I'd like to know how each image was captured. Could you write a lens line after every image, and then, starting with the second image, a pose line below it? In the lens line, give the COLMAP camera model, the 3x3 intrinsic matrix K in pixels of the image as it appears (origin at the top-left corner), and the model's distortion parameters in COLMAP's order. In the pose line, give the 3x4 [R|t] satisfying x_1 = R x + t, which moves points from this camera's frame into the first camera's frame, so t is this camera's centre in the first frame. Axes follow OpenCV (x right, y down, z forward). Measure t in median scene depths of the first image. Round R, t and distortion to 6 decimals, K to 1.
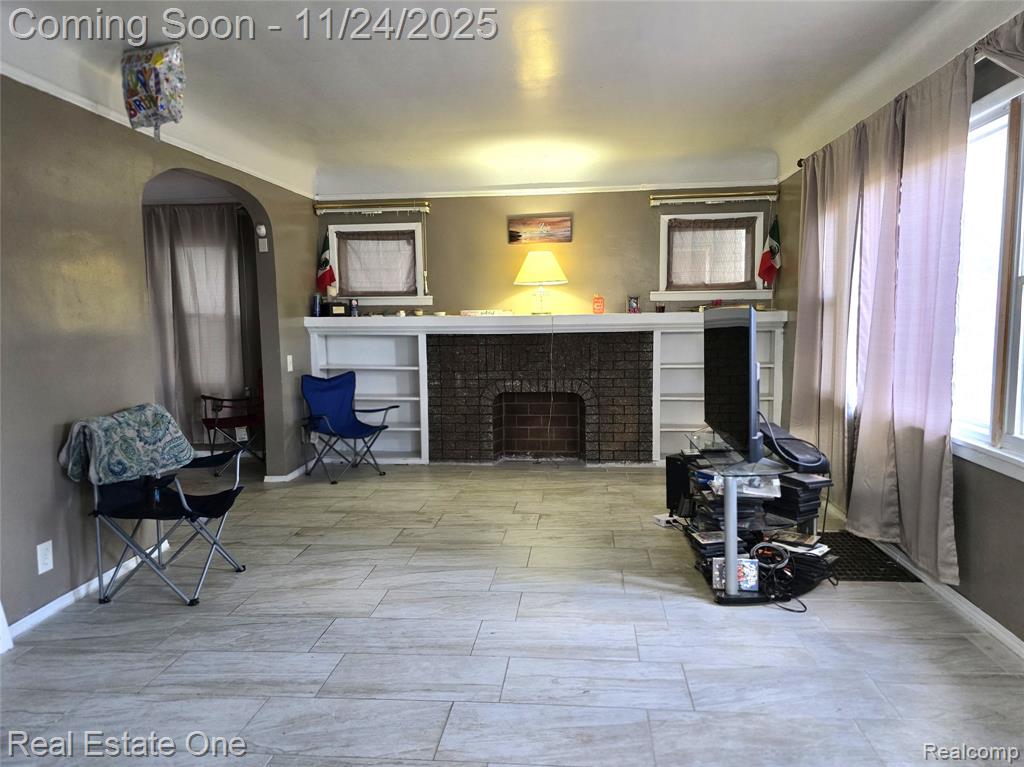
lens RADIAL K [[693.4, 0, 520.0], [0, 693.4, 383.8], [0, 0, 1]] dist [0.063797, -0.052207]
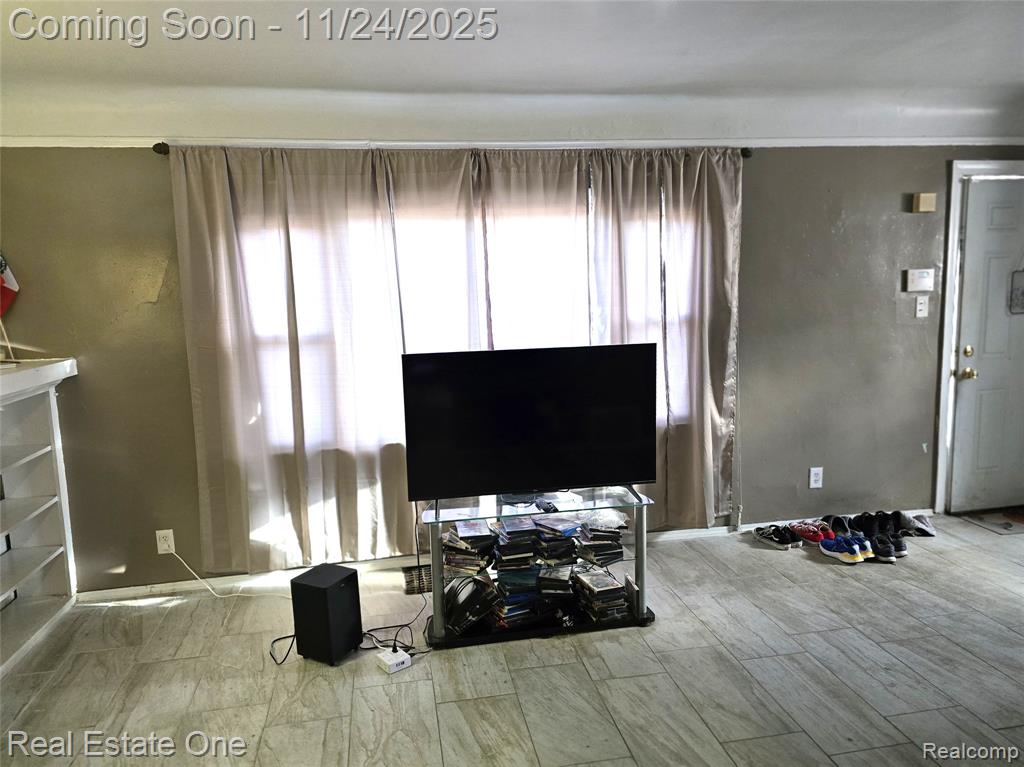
lens RADIAL K [[742.3, 0, 512.0], [0, 742.3, 383.5], [0, 0, 1]] dist [0.074411, -0.070182]
pose [[-0.267973, -0.107777, 0.957379, -0.625447], [0.127725, 0.980977, 0.146184, -0.207949], [-0.954922, 0.161455, -0.249109, 1.273426]]
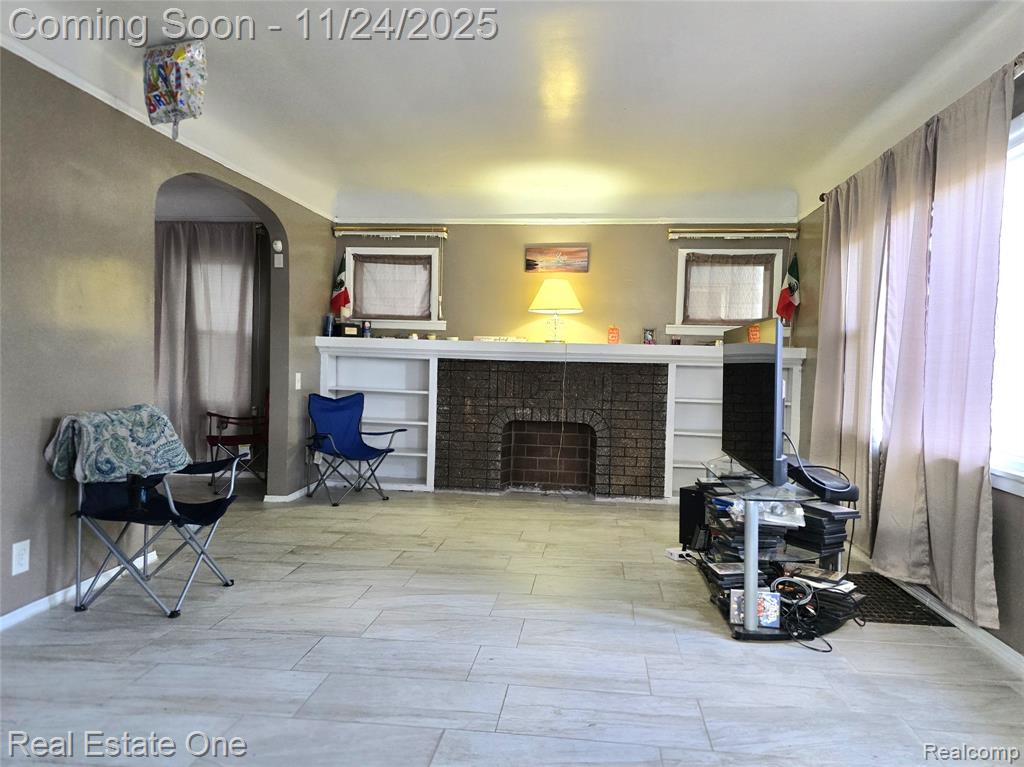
lens RADIAL K [[691.4, 0, 525.1], [0, 691.4, 378.2], [0, 0, 1]] dist [0.061428, -0.048736]
pose [[0.999126, 0.040647, -0.009730, -0.000539], [-0.041205, 0.996931, -0.066567, 0.036202], [0.006995, 0.066910, 0.997735, 0.043989]]
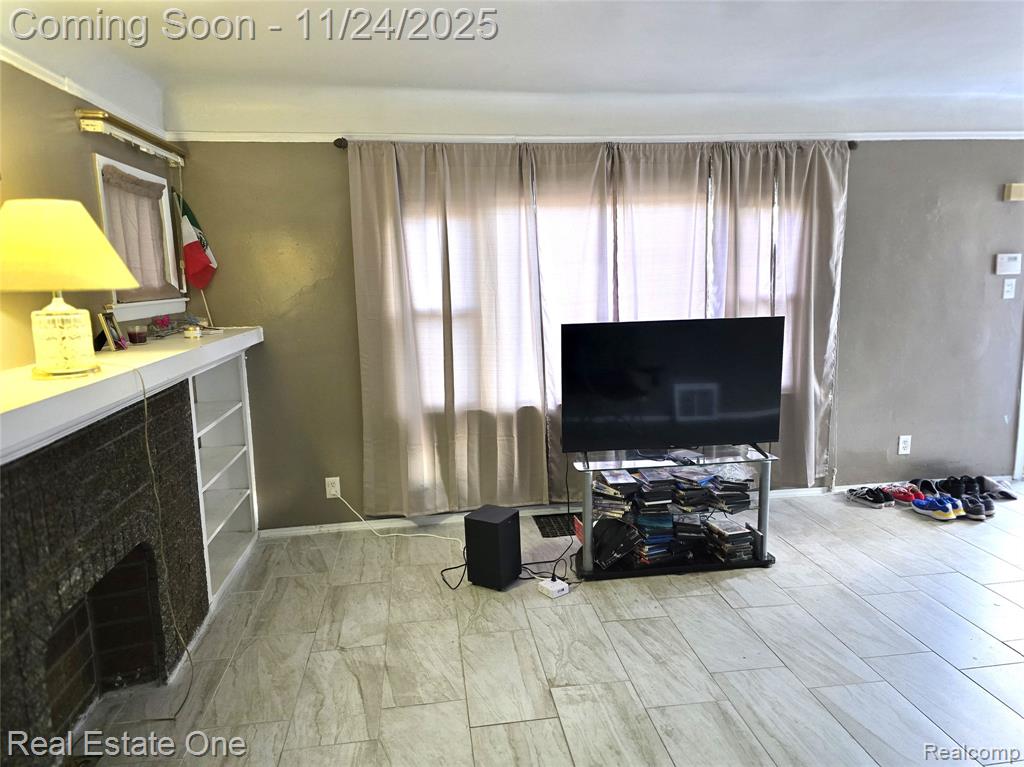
lens RADIAL K [[711.0, 0, 517.6], [0, 711.0, 384.4], [0, 0, 1]] dist [0.067582, -0.054017]
pose [[-0.232421, -0.132862, 0.963498, -0.672612], [0.120622, 0.979041, 0.164102, -0.215727], [-0.965106, 0.154360, -0.211524, 1.458191]]
